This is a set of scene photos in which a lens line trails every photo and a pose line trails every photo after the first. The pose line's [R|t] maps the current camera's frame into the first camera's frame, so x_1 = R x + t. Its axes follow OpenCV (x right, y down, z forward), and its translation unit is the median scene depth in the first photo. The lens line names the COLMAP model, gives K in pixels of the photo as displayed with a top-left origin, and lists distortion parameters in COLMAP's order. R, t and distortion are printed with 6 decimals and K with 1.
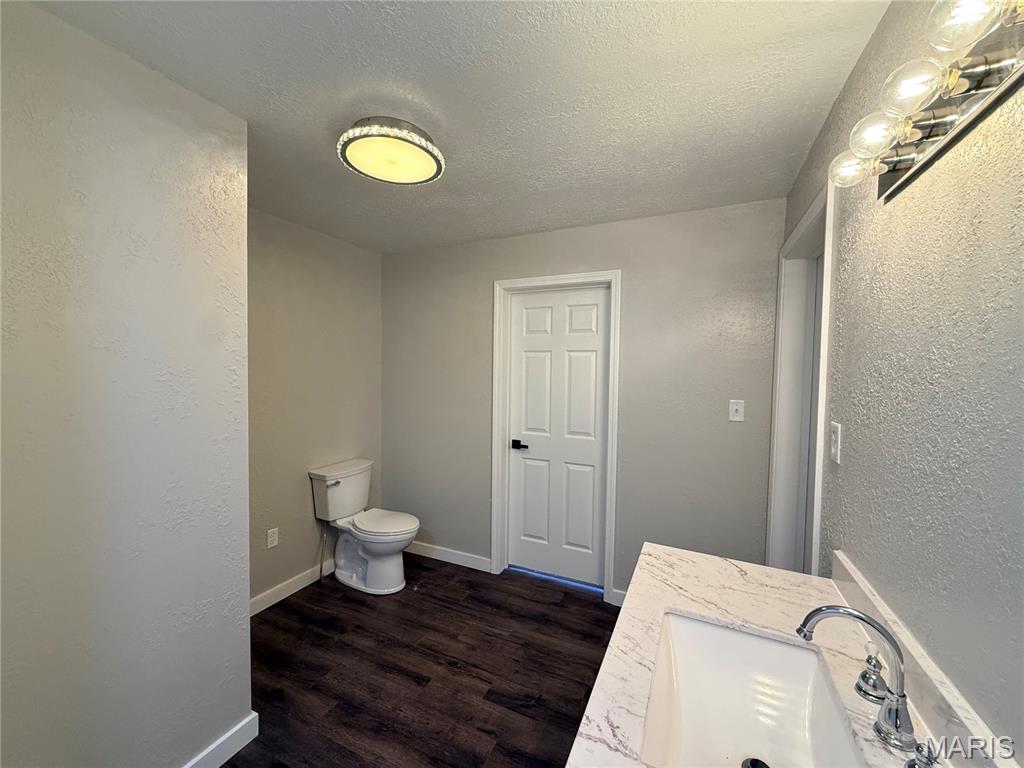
lens RADIAL K [[407.8, 0, 508.3], [0, 407.8, 384.1], [0, 0, 1]] dist [-0.000199, 0.000642]
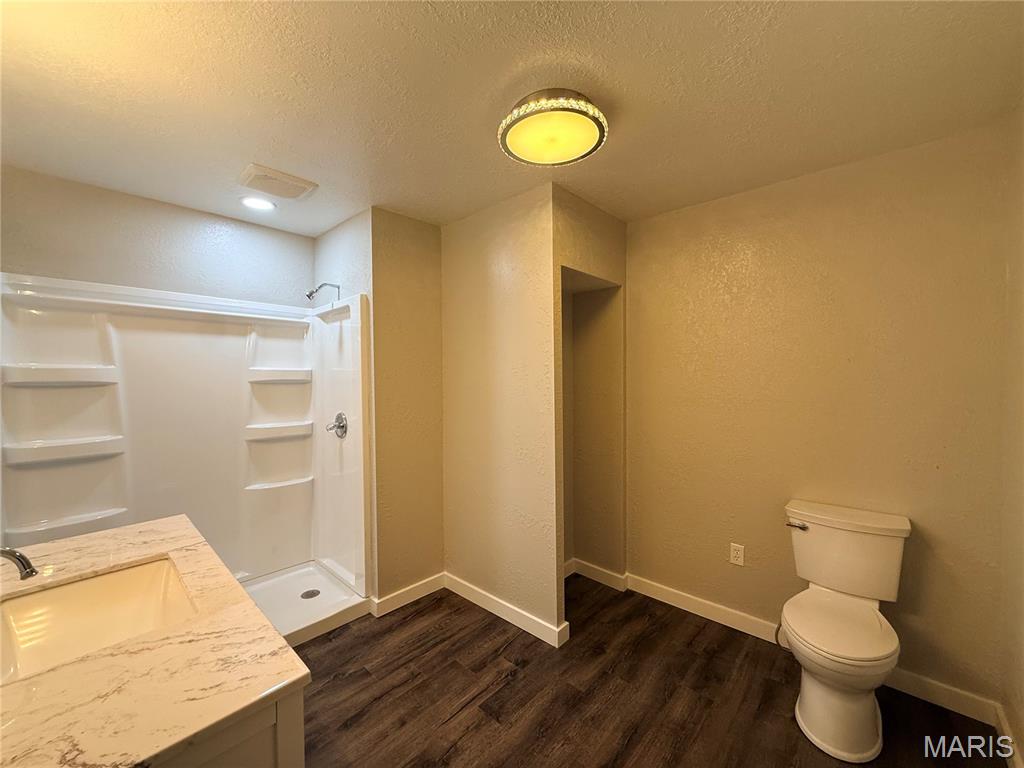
lens RADIAL K [[407.8, 0, 508.3], [0, 407.8, 384.1], [0, 0, 1]] dist [-0.000199, 0.000642]
pose [[-0.303161, 0.010878, -0.952877, 0.640465], [-0.033497, 0.999195, 0.022064, 0.002982], [0.952350, 0.038608, -0.302553, 1.185674]]
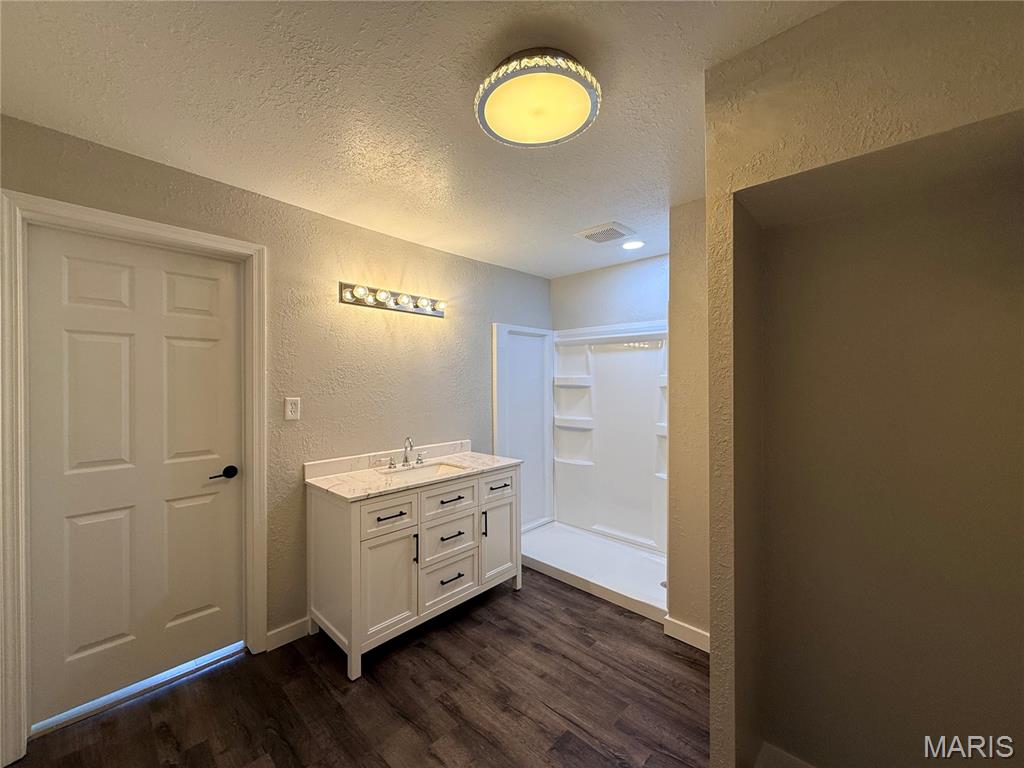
lens RADIAL K [[407.8, 0, 508.3], [0, 407.8, 384.1], [0, 0, 1]] dist [-0.000199, 0.000642]
pose [[-0.950132, -0.015936, 0.311440, -0.480329], [-0.002149, 0.999004, 0.044560, -0.034250], [-0.311840, 0.041669, -0.949221, 1.782912]]
